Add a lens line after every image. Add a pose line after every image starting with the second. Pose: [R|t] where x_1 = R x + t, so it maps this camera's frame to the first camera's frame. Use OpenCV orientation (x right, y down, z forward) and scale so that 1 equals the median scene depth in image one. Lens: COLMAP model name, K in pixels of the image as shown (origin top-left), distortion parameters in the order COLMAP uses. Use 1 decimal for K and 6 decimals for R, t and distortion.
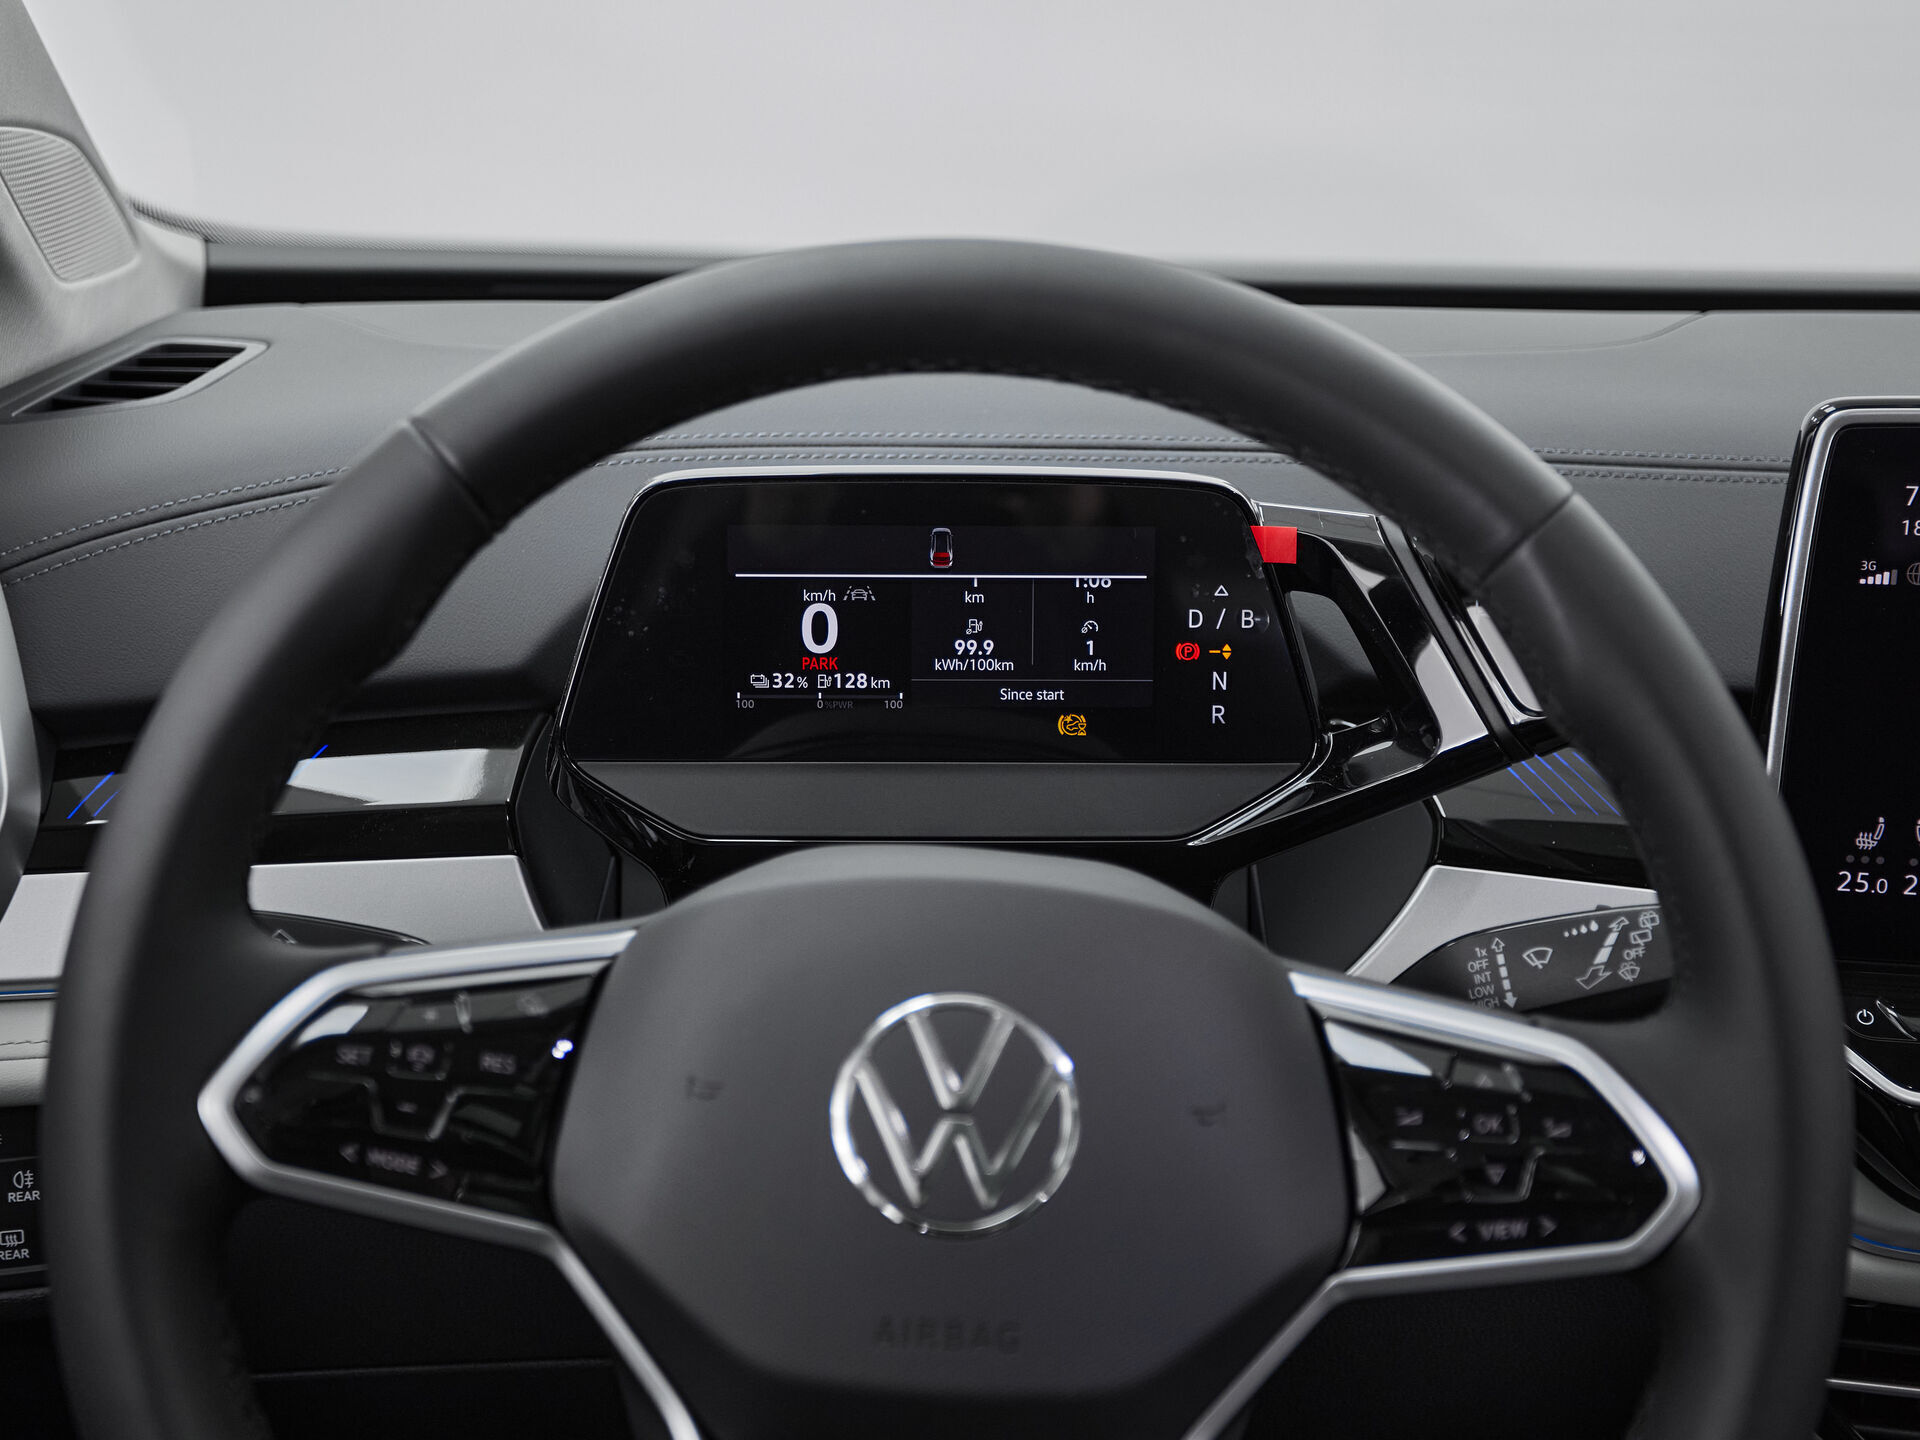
lens RADIAL K [[2329.7, 0, 943.8], [0, 2329.7, 732.0], [0, 0, 1]] dist [0.039122, 0.000000]
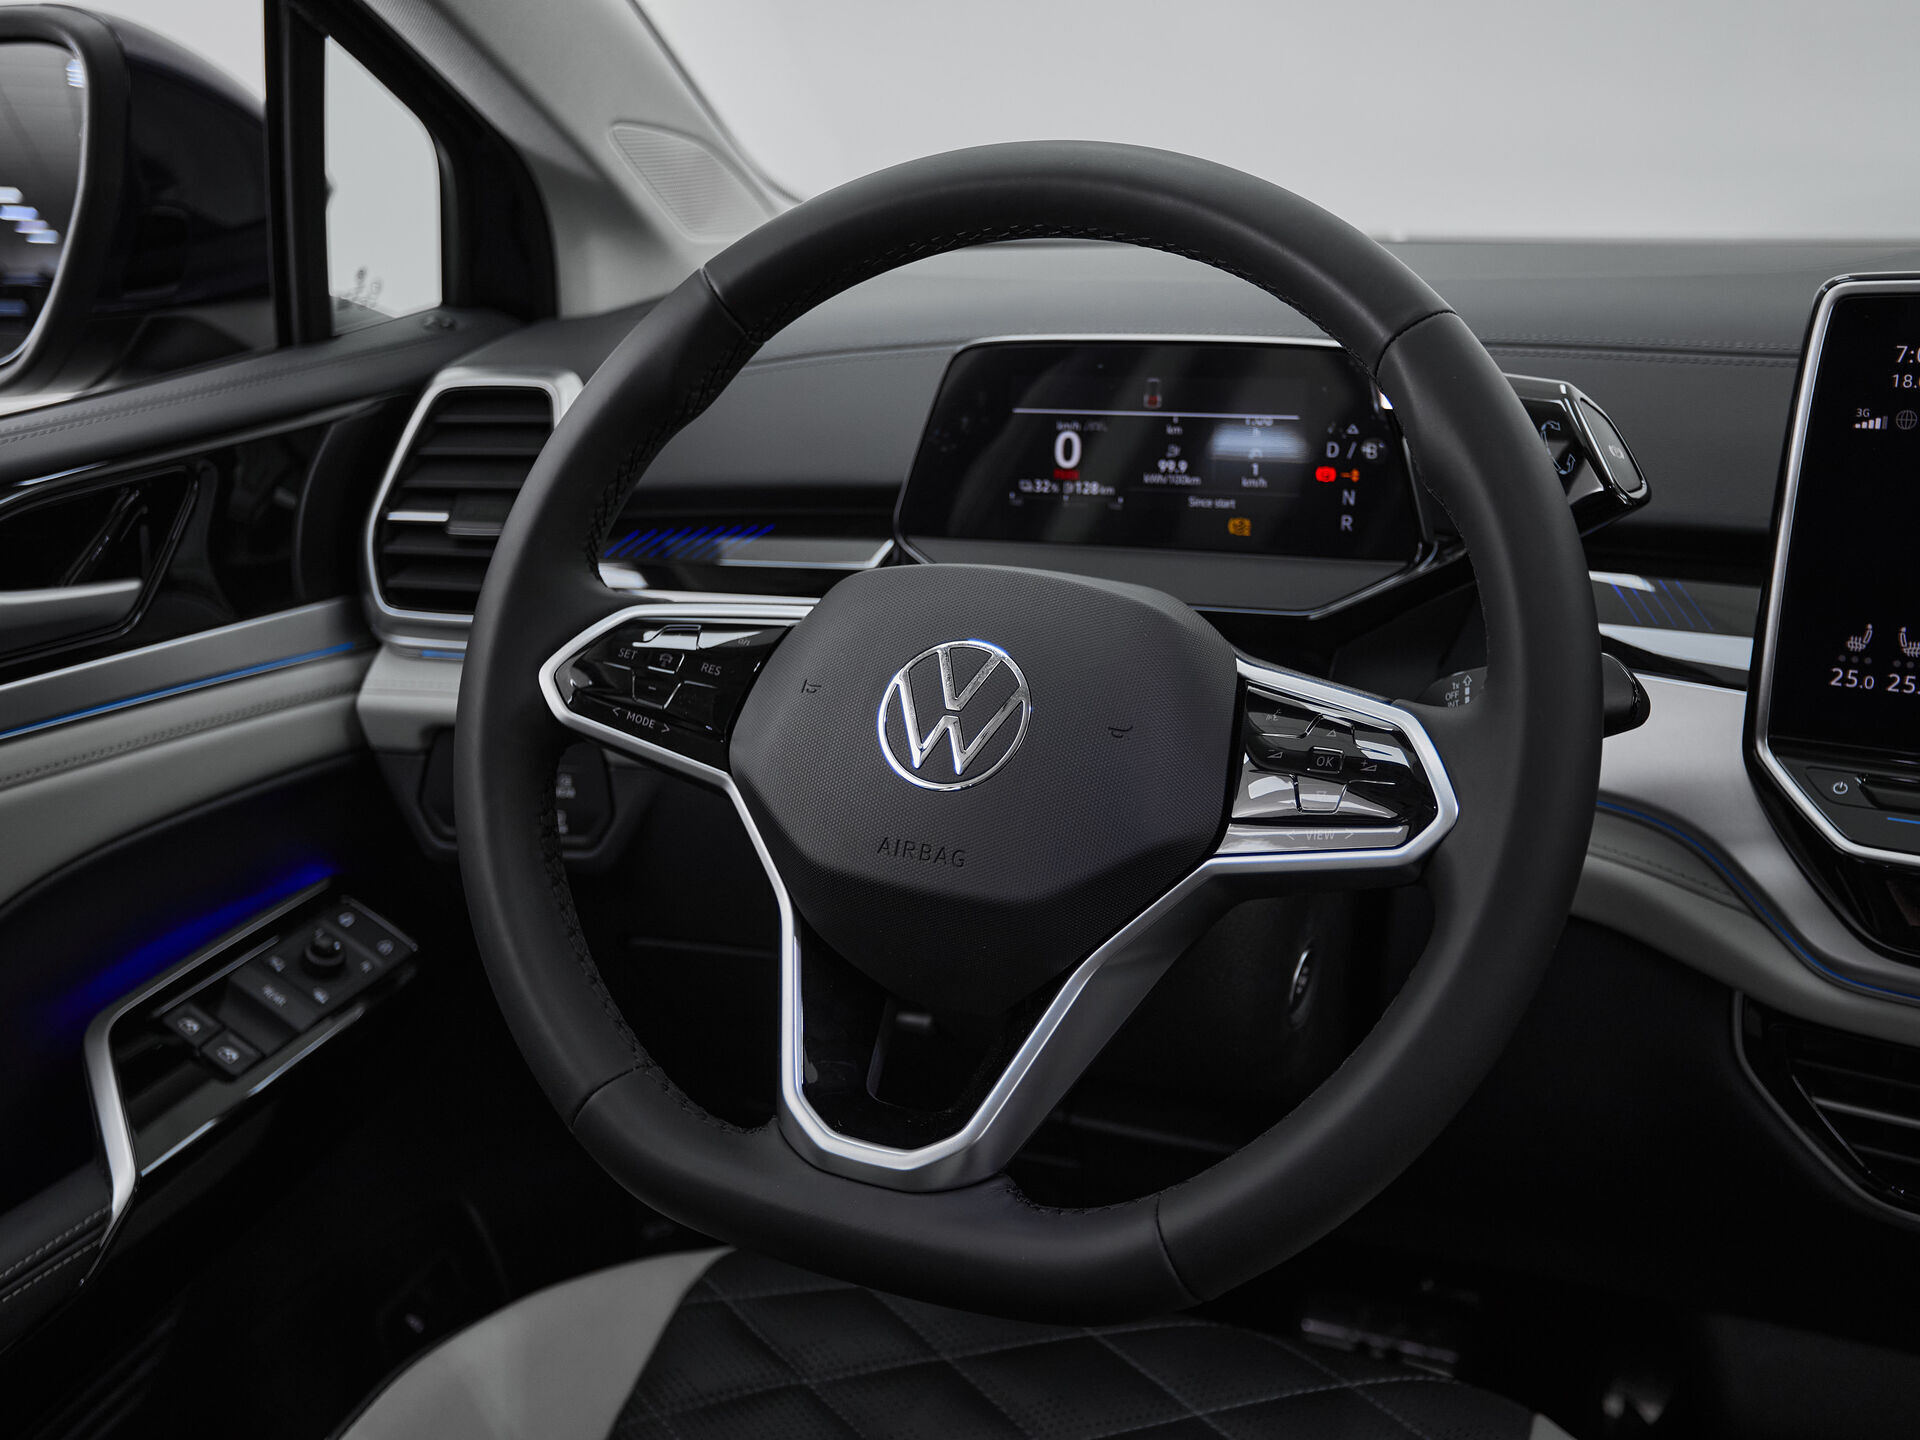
lens RADIAL K [[1980.2, 0, 971.9], [0, 1980.2, 719.0], [0, 0, 1]] dist [0.028887, 0.000000]
pose [[0.916000, 0.079400, -0.393243, 0.381324], [-0.083971, 0.996453, 0.005598, 0.117186], [0.392293, 0.027893, 0.919417, -0.121796]]
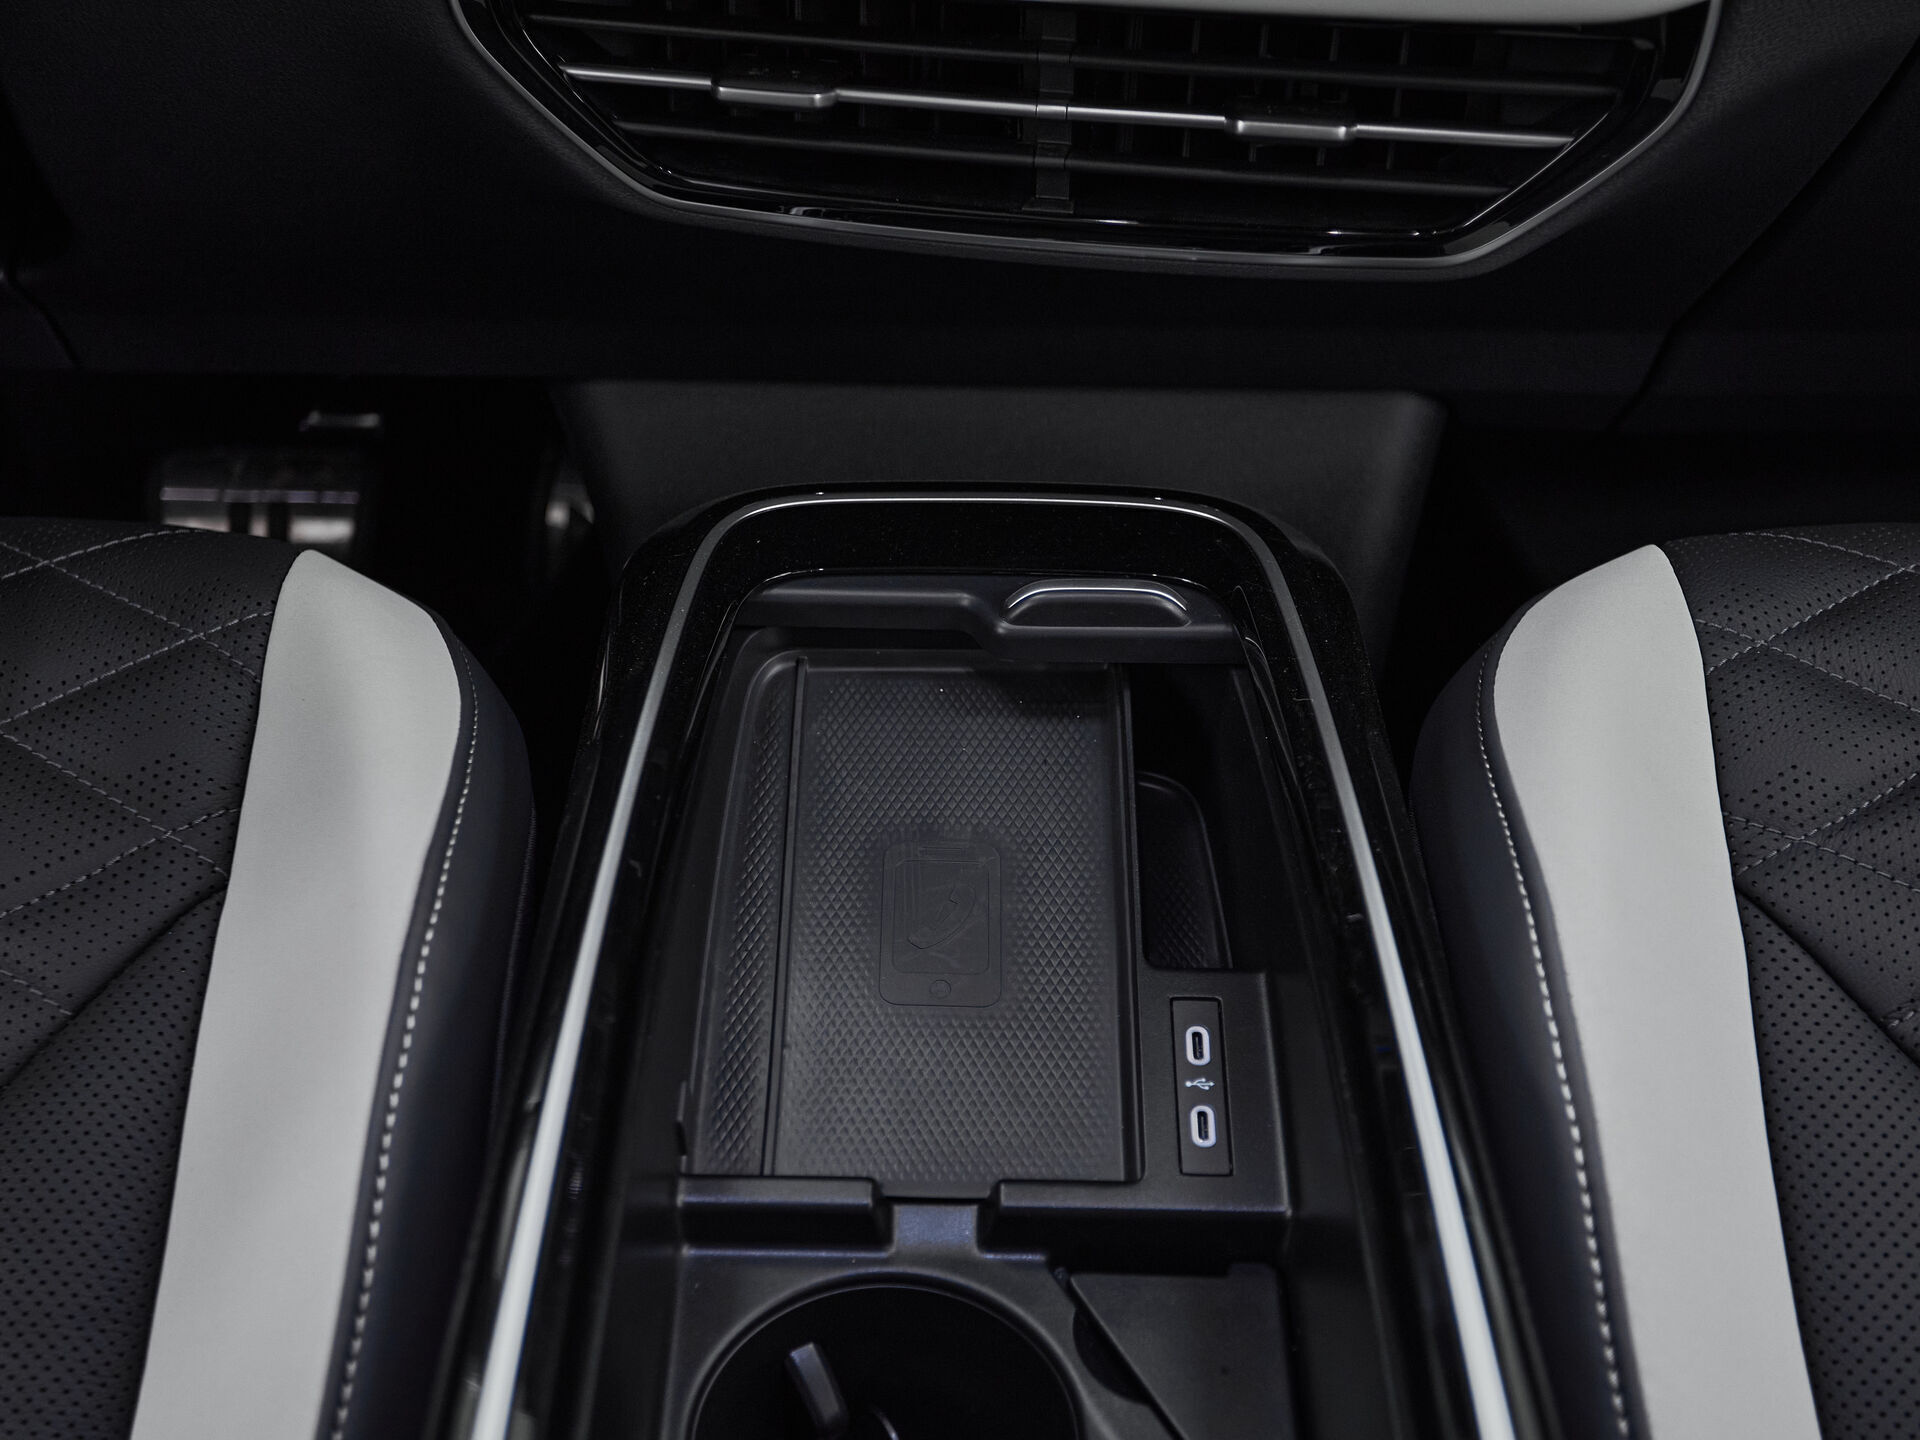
lens RADIAL K [[2329.7, 0, 962.4], [0, 2329.7, 706.5], [0, 0, 1]] dist [0.039122, 0.000000]
pose [[0.999900, 0.004372, -0.013413, 0.564224], [0.000896, 0.929184, 0.369617, 0.183867], [0.014079, -0.369592, 0.929087, 0.108184]]
